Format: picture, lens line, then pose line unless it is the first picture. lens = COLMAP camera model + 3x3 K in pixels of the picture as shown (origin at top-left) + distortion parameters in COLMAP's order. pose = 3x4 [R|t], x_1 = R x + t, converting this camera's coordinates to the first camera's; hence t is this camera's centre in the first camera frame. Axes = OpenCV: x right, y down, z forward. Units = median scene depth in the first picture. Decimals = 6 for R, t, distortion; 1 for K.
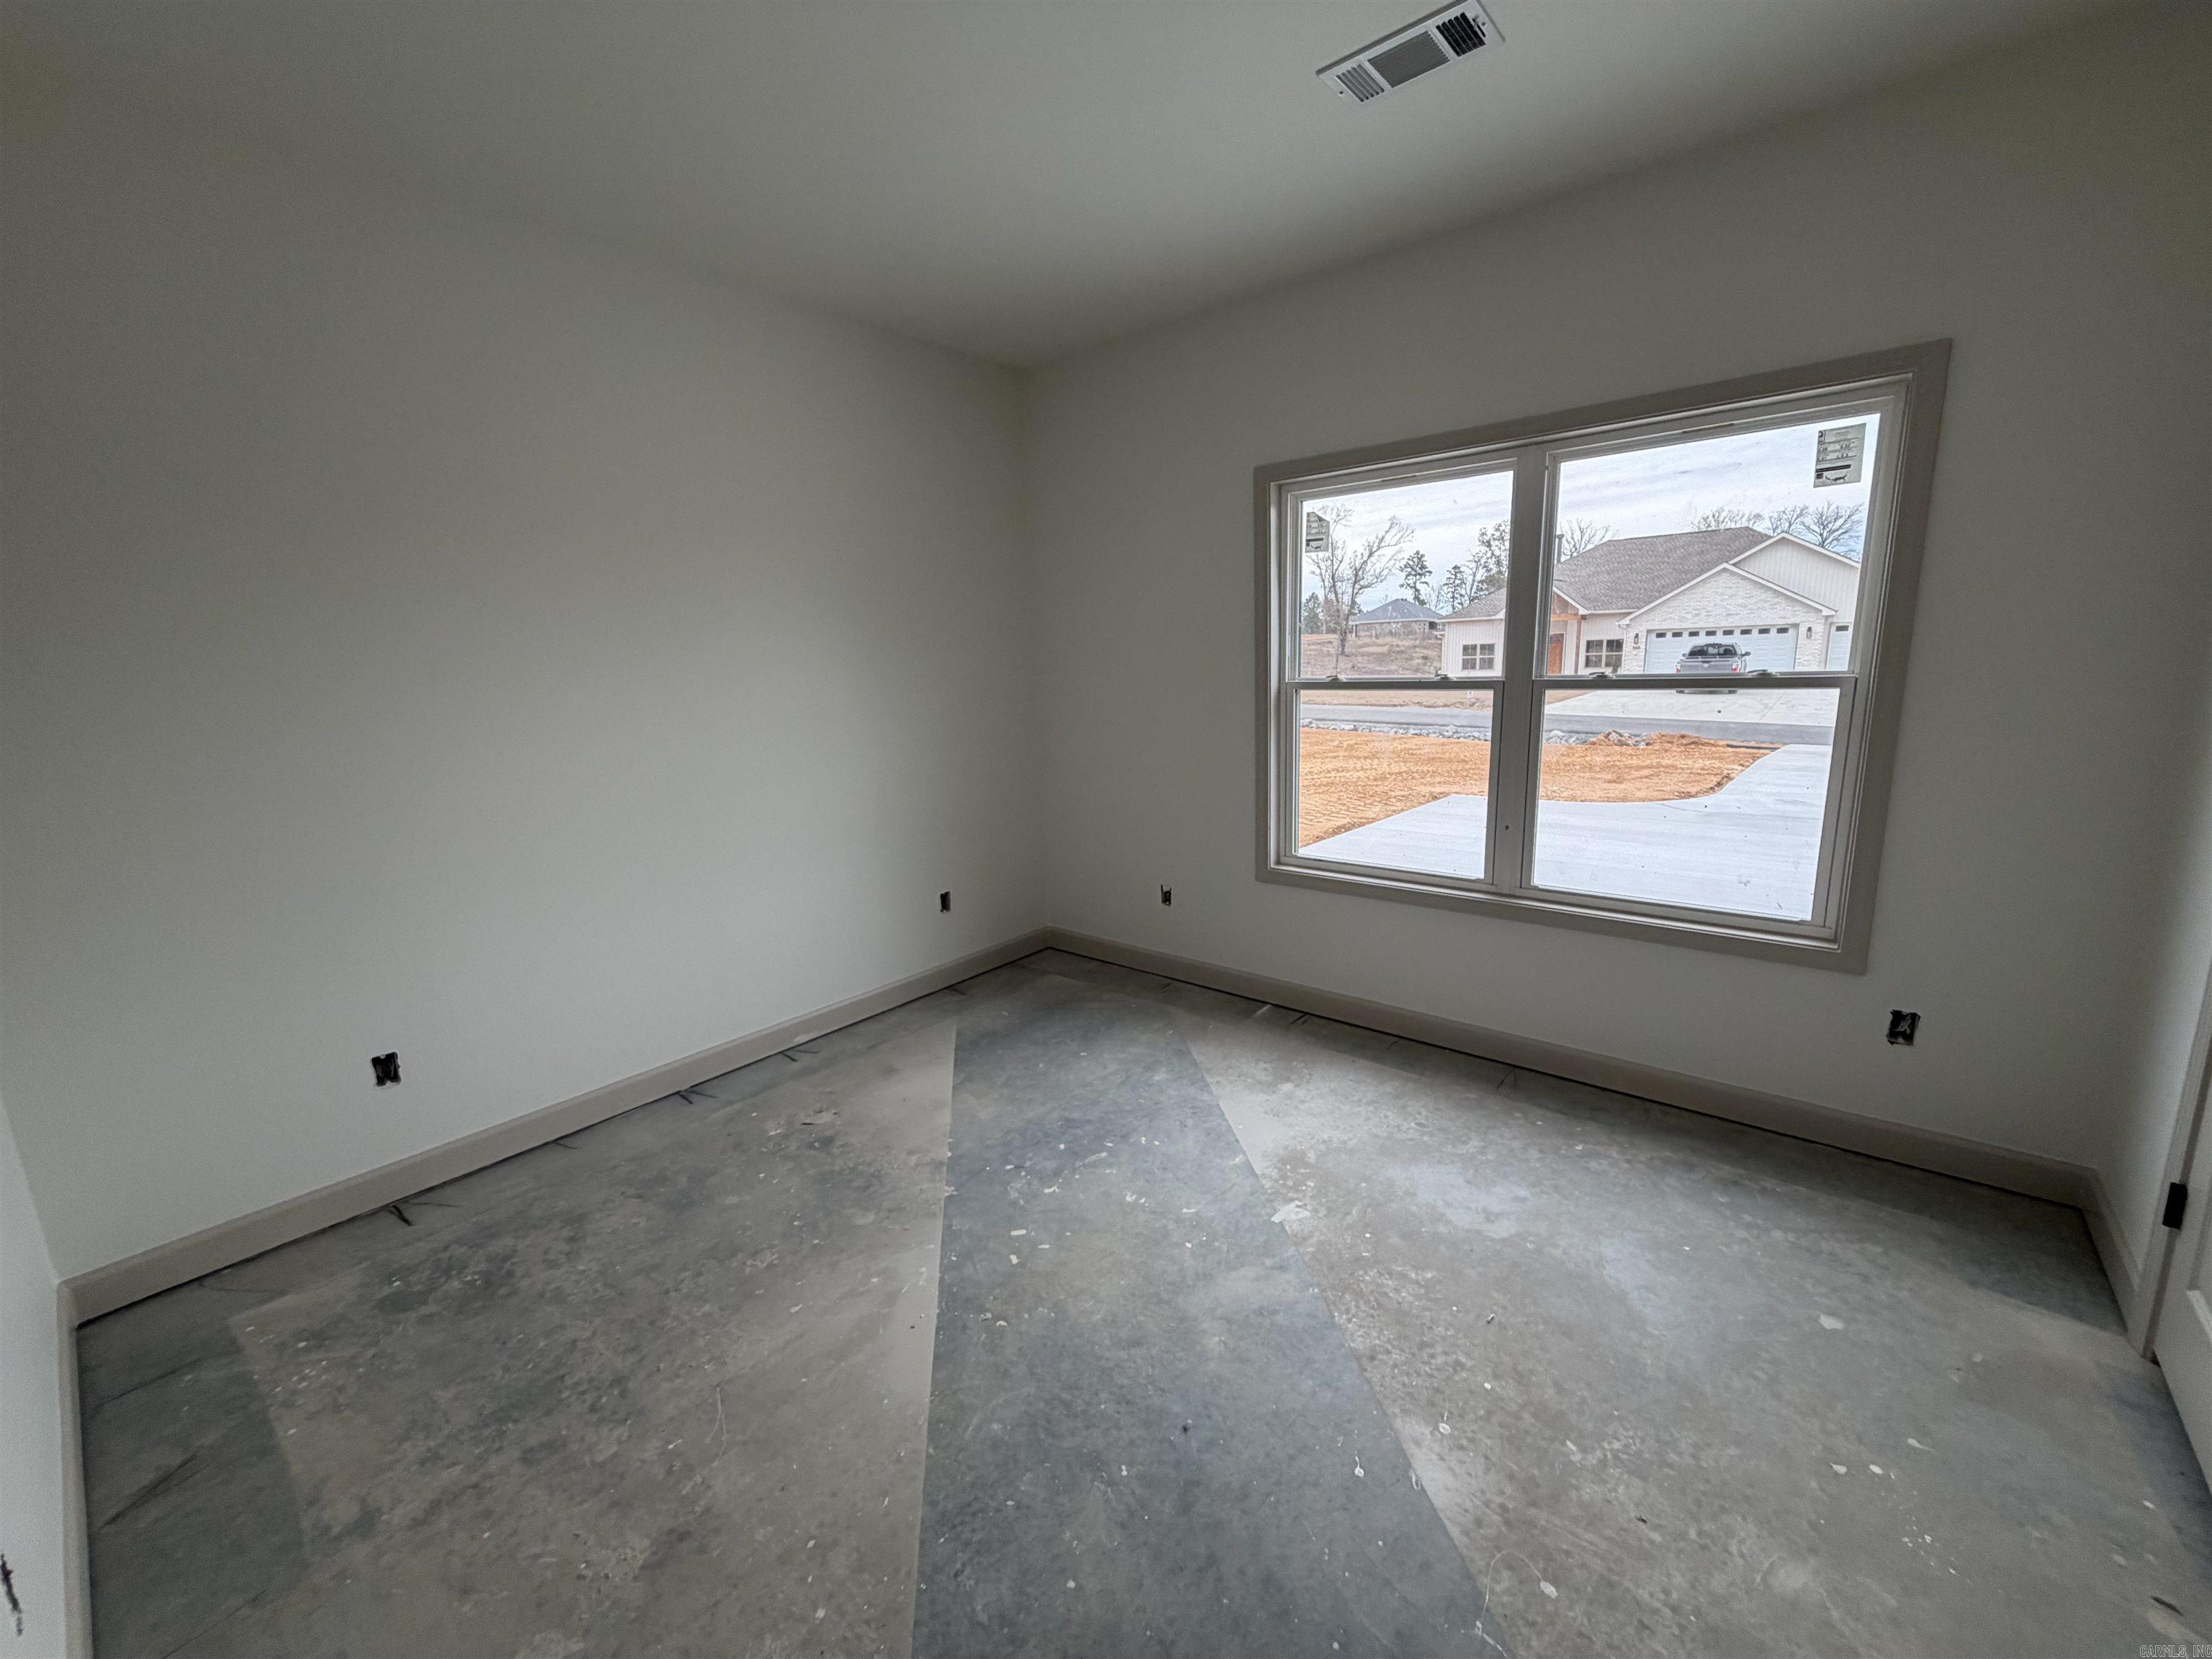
lens RADIAL K [[877.1, 0, 1102.2], [0, 877.1, 833.9], [0, 0, 1]] dist [0.001210, -0.000146]
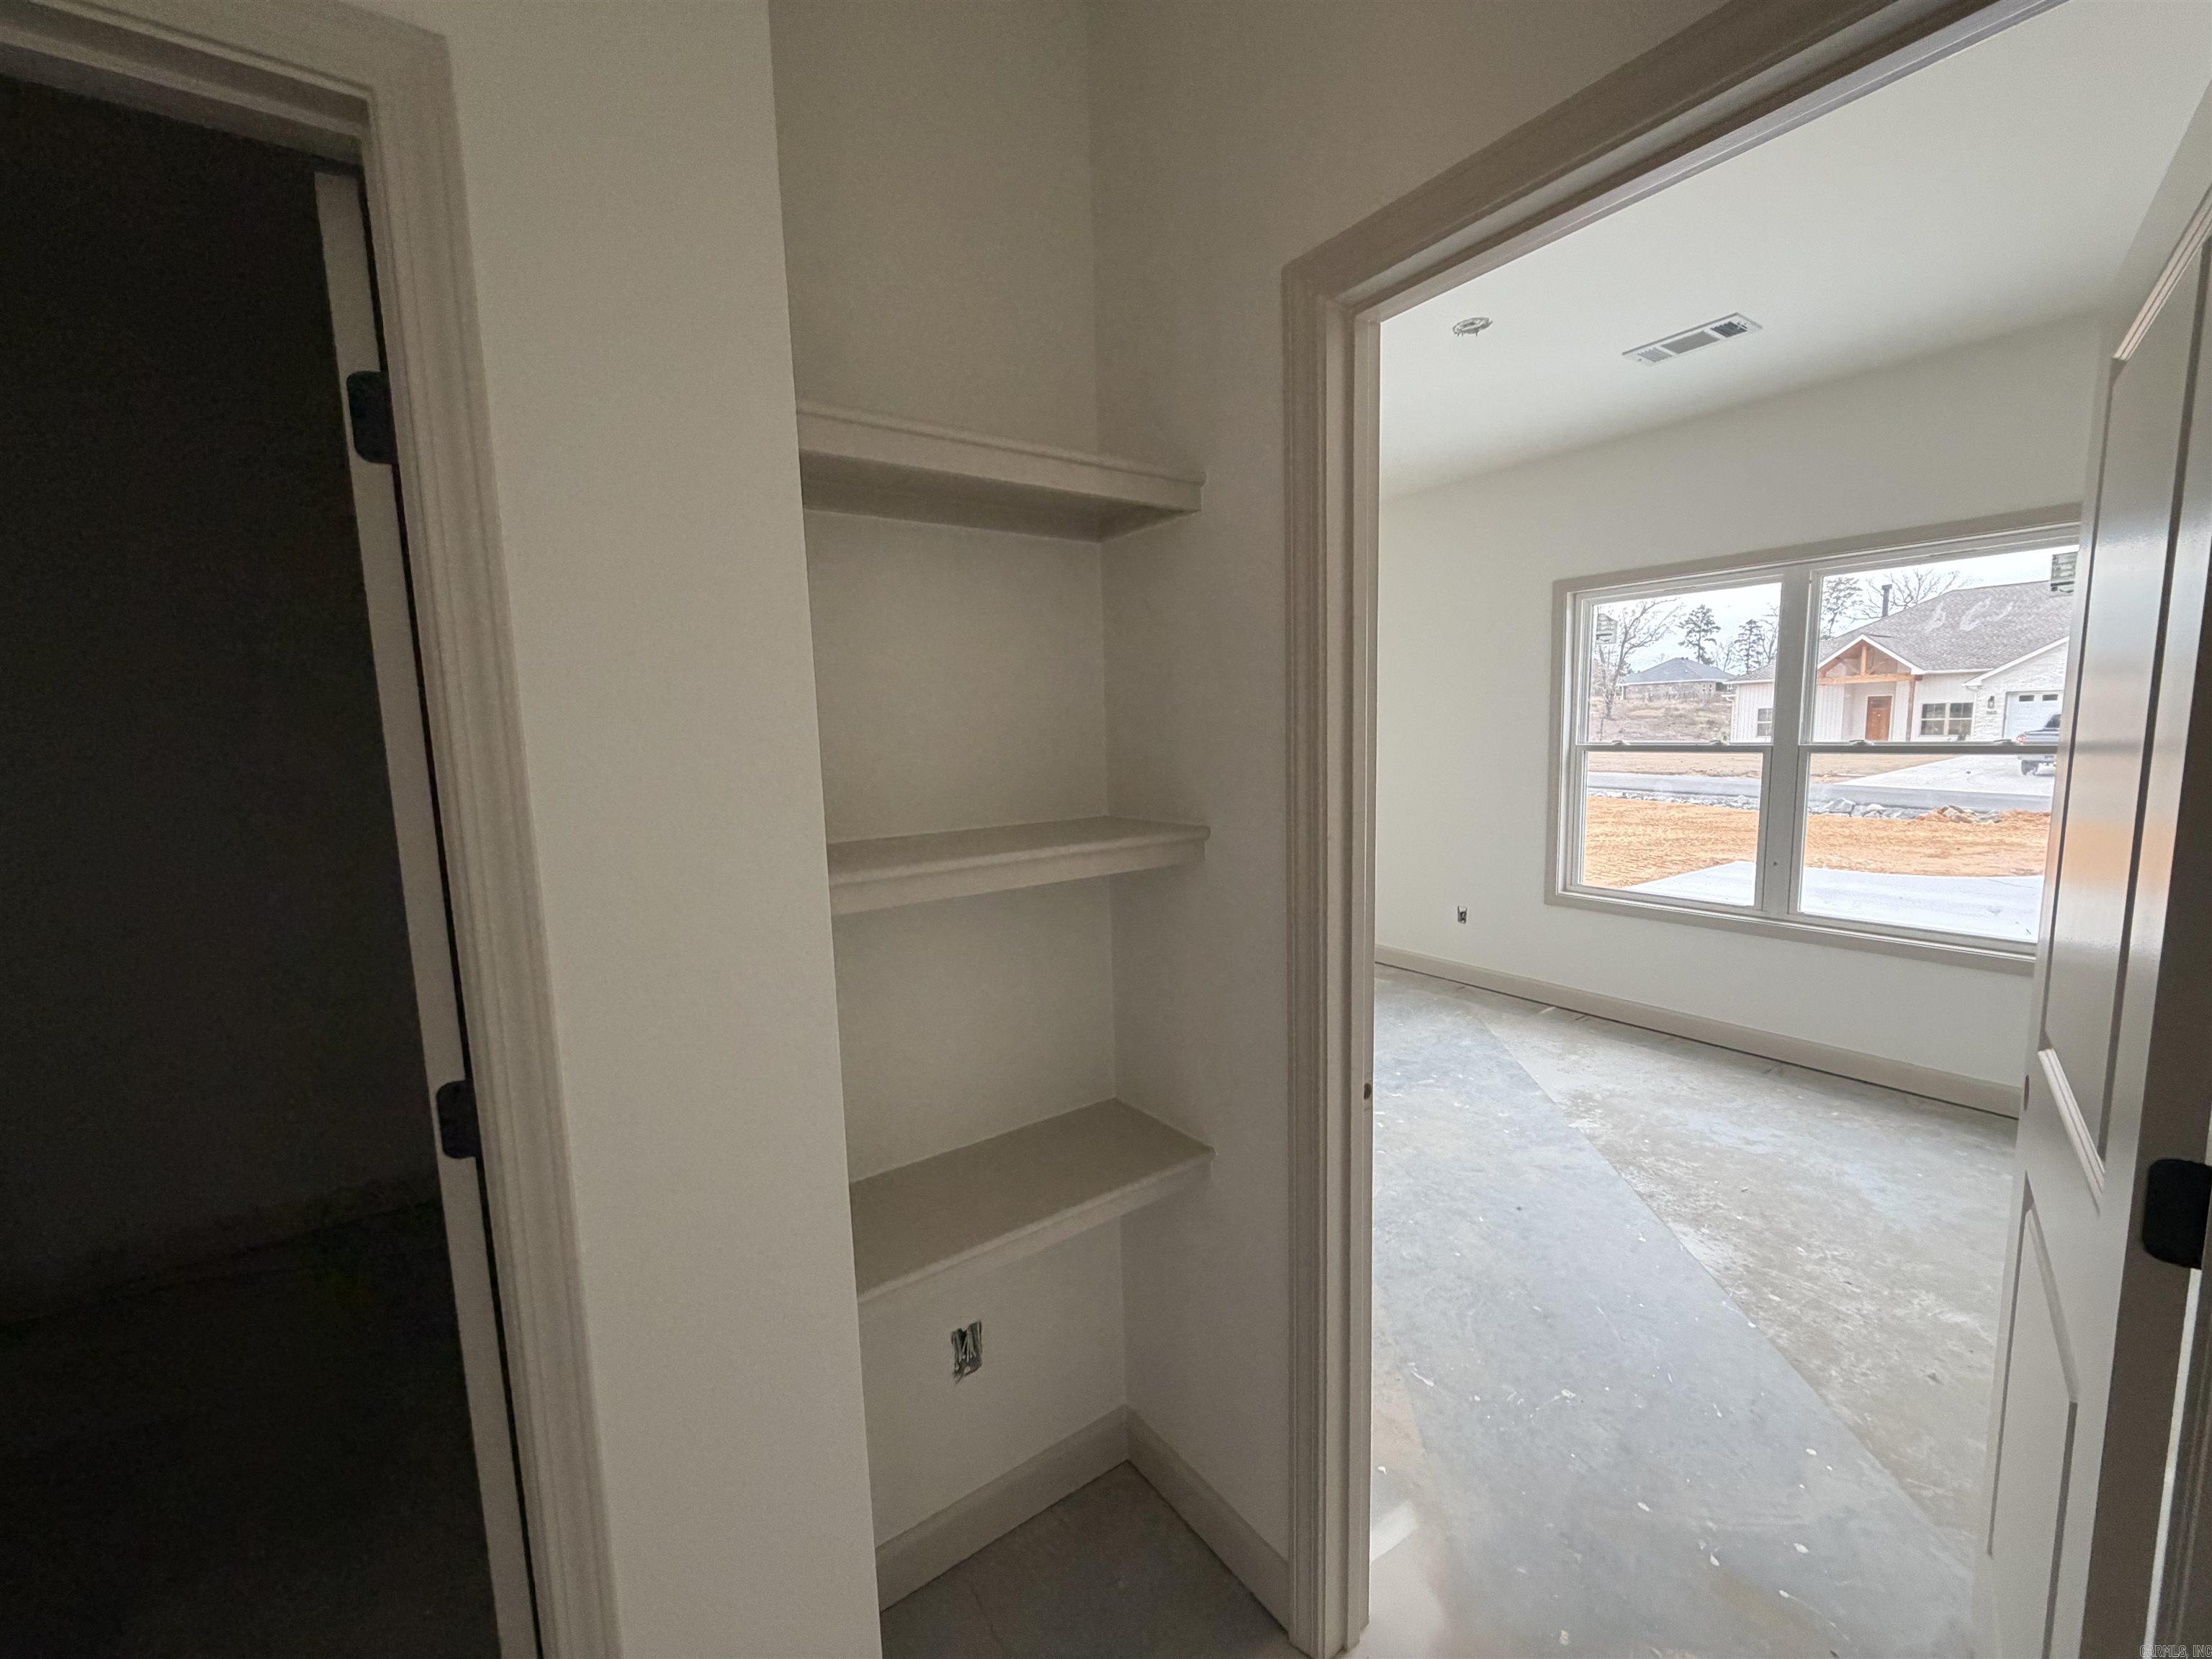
lens RADIAL K [[877.1, 0, 1102.2], [0, 877.1, 833.9], [0, 0, 1]] dist [0.001210, -0.000146]
pose [[0.967321, 0.037078, -0.250831, -0.129537], [-0.054289, 0.996596, -0.062045, 0.069901], [0.247677, 0.073634, 0.966041, -0.381942]]
